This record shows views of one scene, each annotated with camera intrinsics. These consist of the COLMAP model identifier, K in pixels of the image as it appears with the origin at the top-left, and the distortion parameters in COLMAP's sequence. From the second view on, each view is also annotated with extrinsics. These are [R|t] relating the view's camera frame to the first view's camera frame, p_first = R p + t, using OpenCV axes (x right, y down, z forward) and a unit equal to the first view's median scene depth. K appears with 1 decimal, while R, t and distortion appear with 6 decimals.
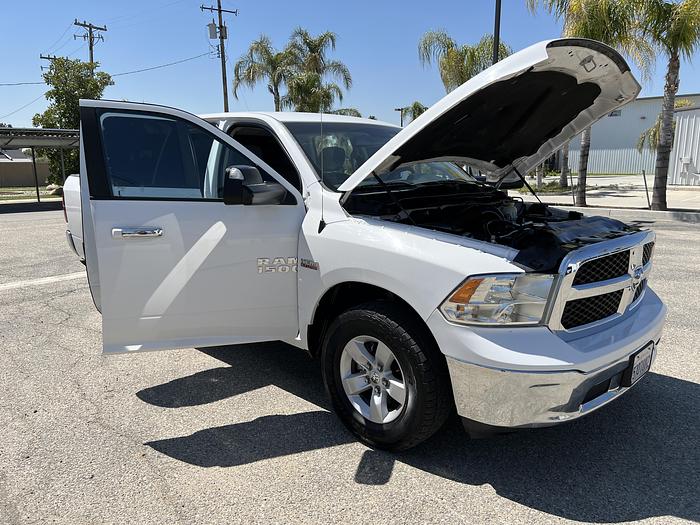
lens RADIAL K [[526.0, 0, 348.1], [0, 526.0, 258.5], [0, 0, 1]] dist [0.057549, -0.066293]
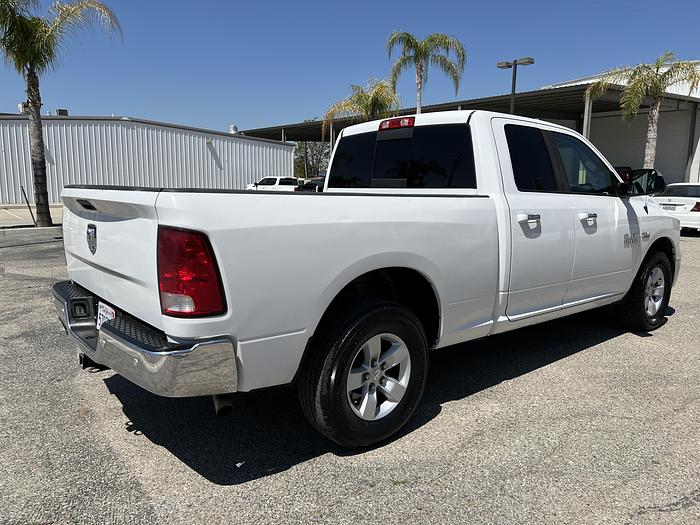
lens RADIAL K [[526.0, 0, 347.1], [0, 526.0, 262.9], [0, 0, 1]] dist [0.057549, -0.066293]
pose [[0.097920, -0.146809, 0.984306, -1.472828], [0.174628, 0.976248, 0.128235, -0.227361], [-0.979753, 0.159330, 0.121231, 1.444175]]
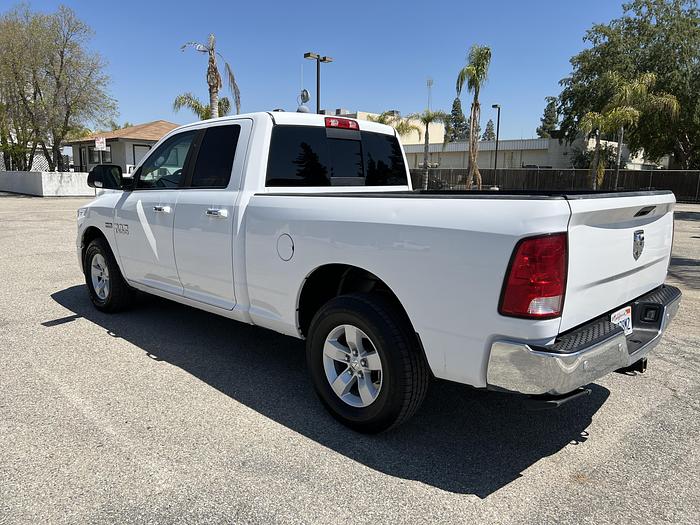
lens RADIAL K [[526.0, 0, 349.5], [0, 526.0, 264.1], [0, 0, 1]] dist [0.057549, -0.066293]
pose [[-0.999876, -0.012518, -0.009505, -0.294965], [-0.015002, 0.940474, 0.339534, -0.463293], [0.004689, 0.339635, -0.940546, 2.657169]]
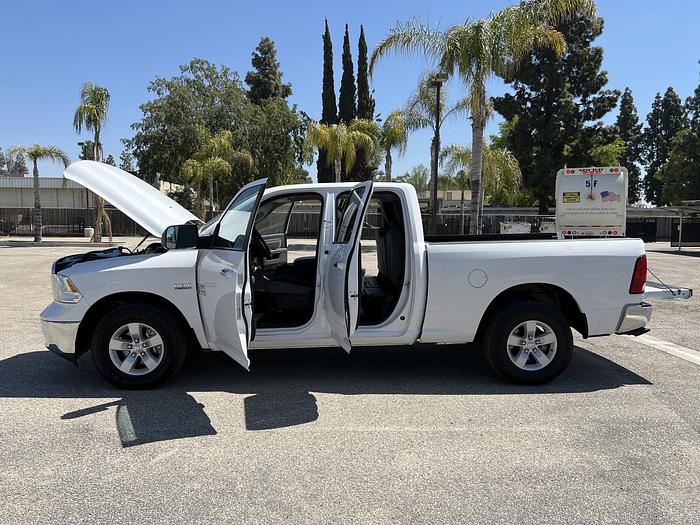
lens RADIAL K [[526.0, 0, 353.2], [0, 526.0, 262.2], [0, 0, 1]] dist [0.057549, -0.066293]
pose [[-0.666385, 0.058288, -0.743326, 1.045161], [-0.139197, 0.969687, 0.200827, -0.447262], [0.732499, 0.237297, -0.638072, 2.403289]]
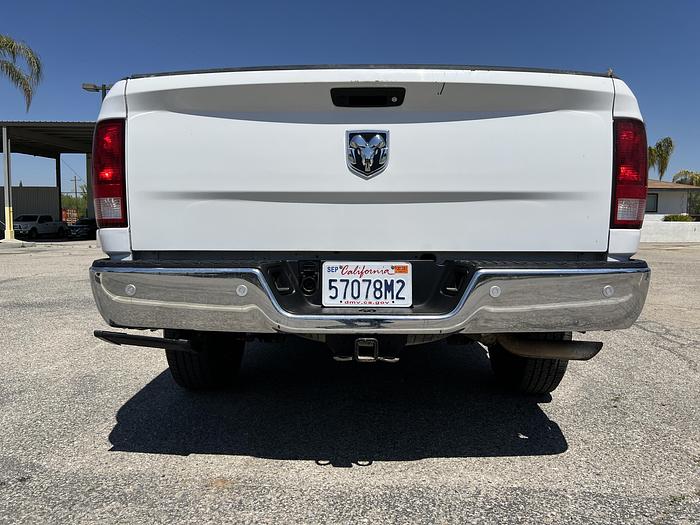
lens RADIAL K [[526.0, 0, 356.4], [0, 526.0, 260.4], [0, 0, 1]] dist [0.057549, -0.066293]
pose [[-0.691180, -0.044284, 0.721325, -1.088094], [0.127140, 0.975102, 0.181692, -0.219593], [-0.711411, 0.217291, -0.668340, 2.261343]]
